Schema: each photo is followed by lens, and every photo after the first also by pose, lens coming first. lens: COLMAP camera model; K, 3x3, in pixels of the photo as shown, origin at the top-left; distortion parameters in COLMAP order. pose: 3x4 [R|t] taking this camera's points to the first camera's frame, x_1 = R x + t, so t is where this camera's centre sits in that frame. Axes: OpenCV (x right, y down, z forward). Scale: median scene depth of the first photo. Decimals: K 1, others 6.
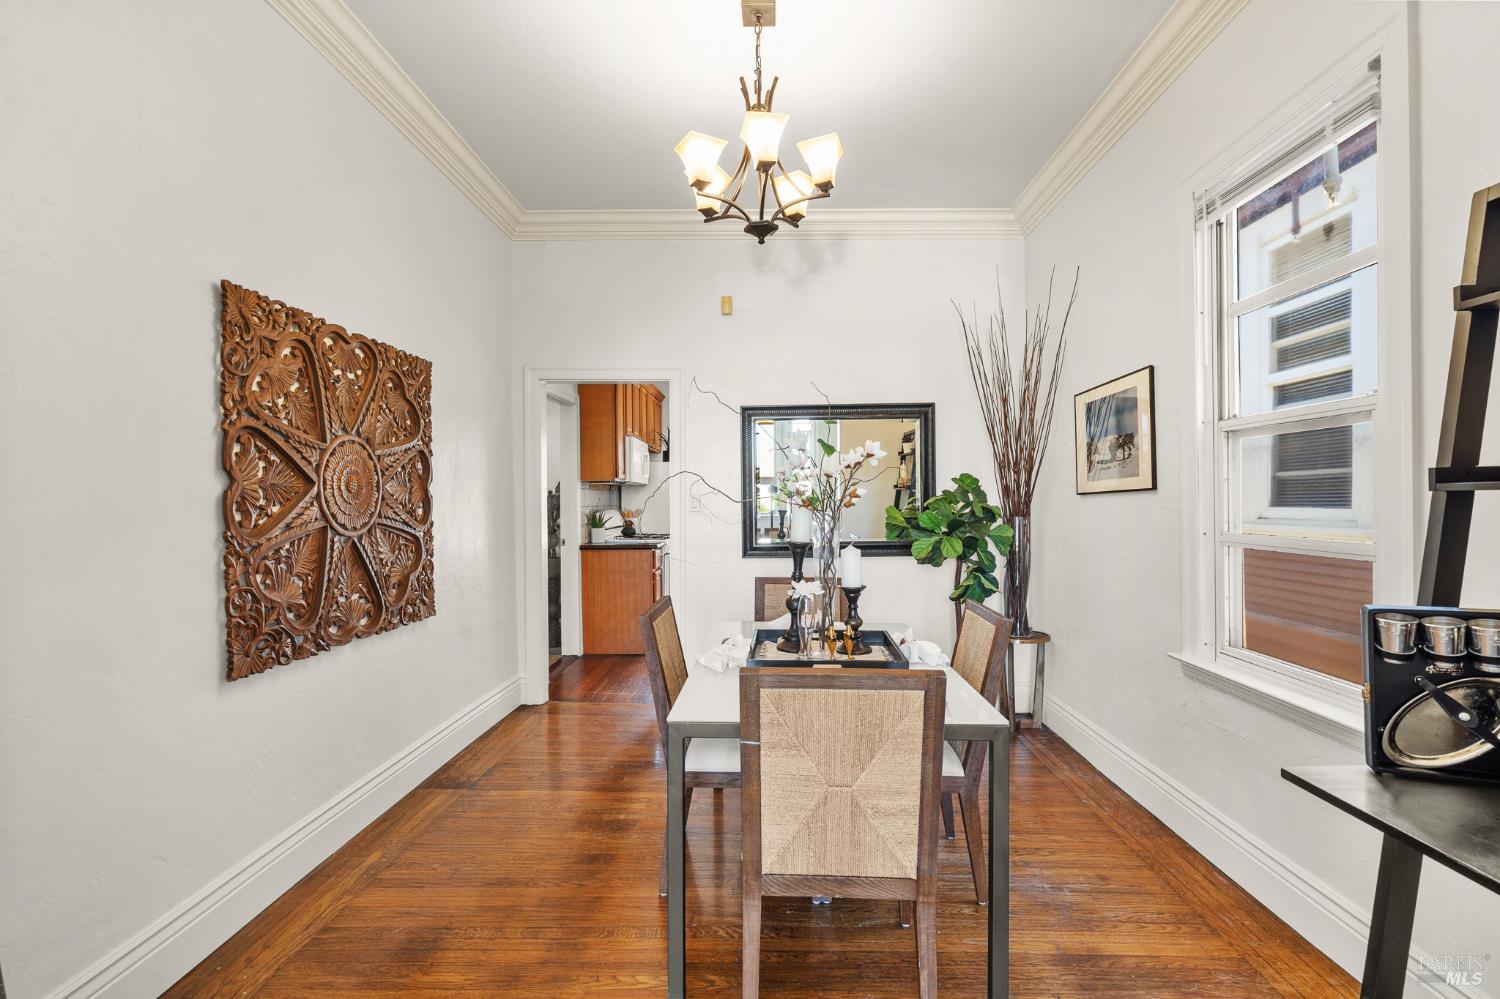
lens RADIAL K [[686.7, 0, 746.8], [0, 686.7, 497.0], [0, 0, 1]] dist [-0.000764, -0.000509]
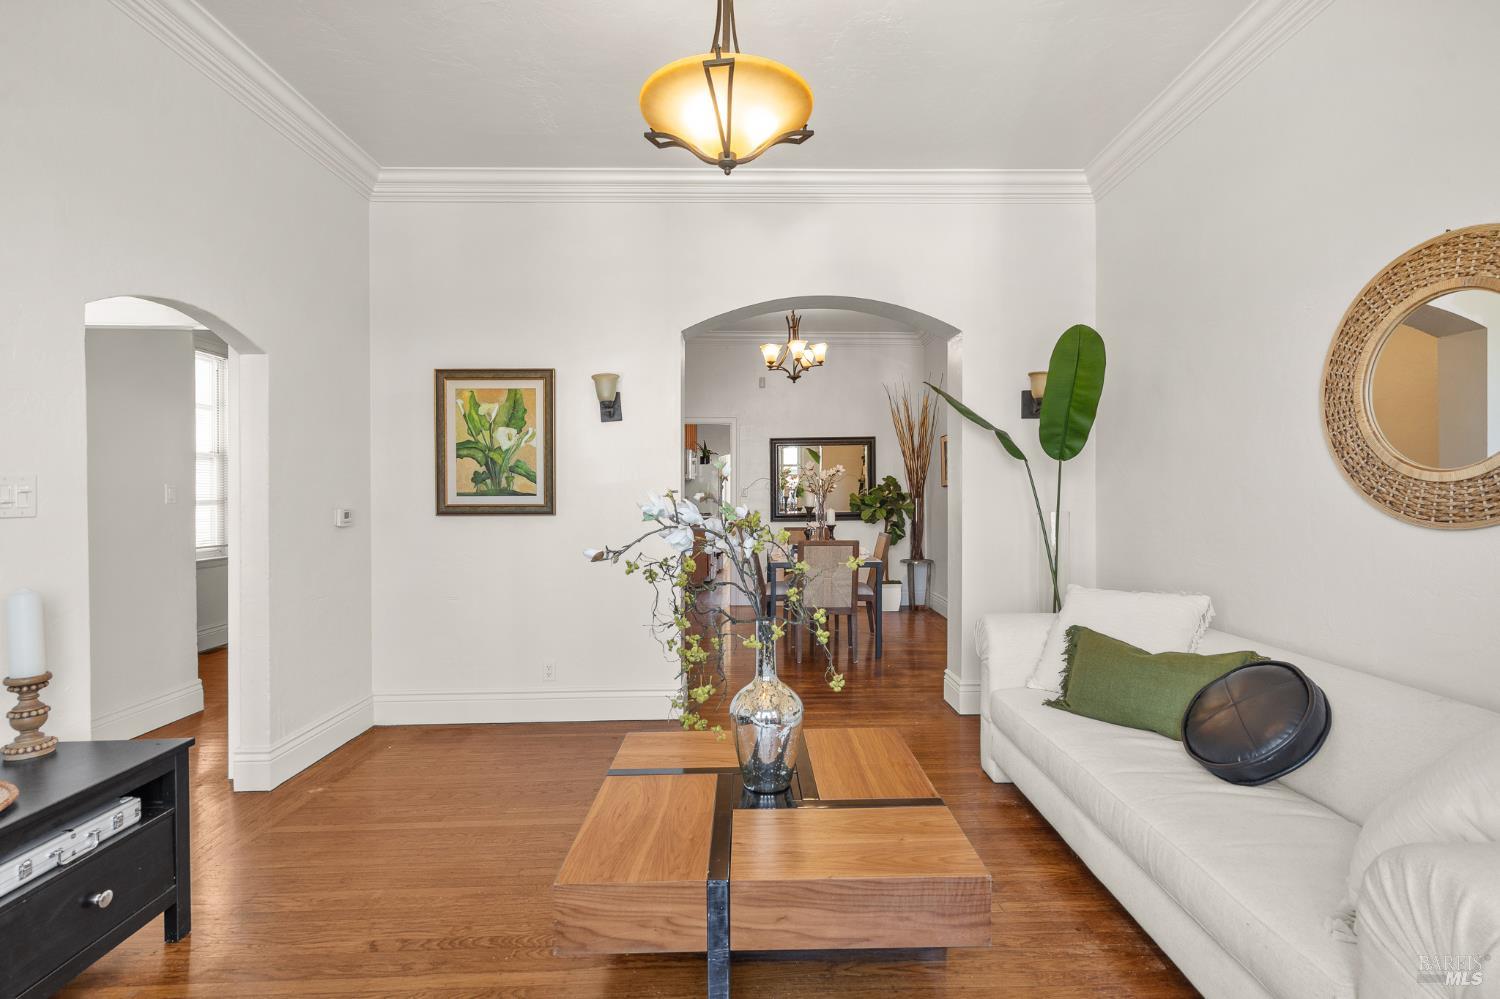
lens RADIAL K [[686.7, 0, 755.0], [0, 686.7, 501.1], [0, 0, 1]] dist [-0.000764, -0.000509]
pose [[0.998966, 0.001370, 0.045452, -0.140737], [-0.002297, 0.999790, 0.020355, -0.001822], [-0.045414, -0.020438, 0.998759, -0.878072]]
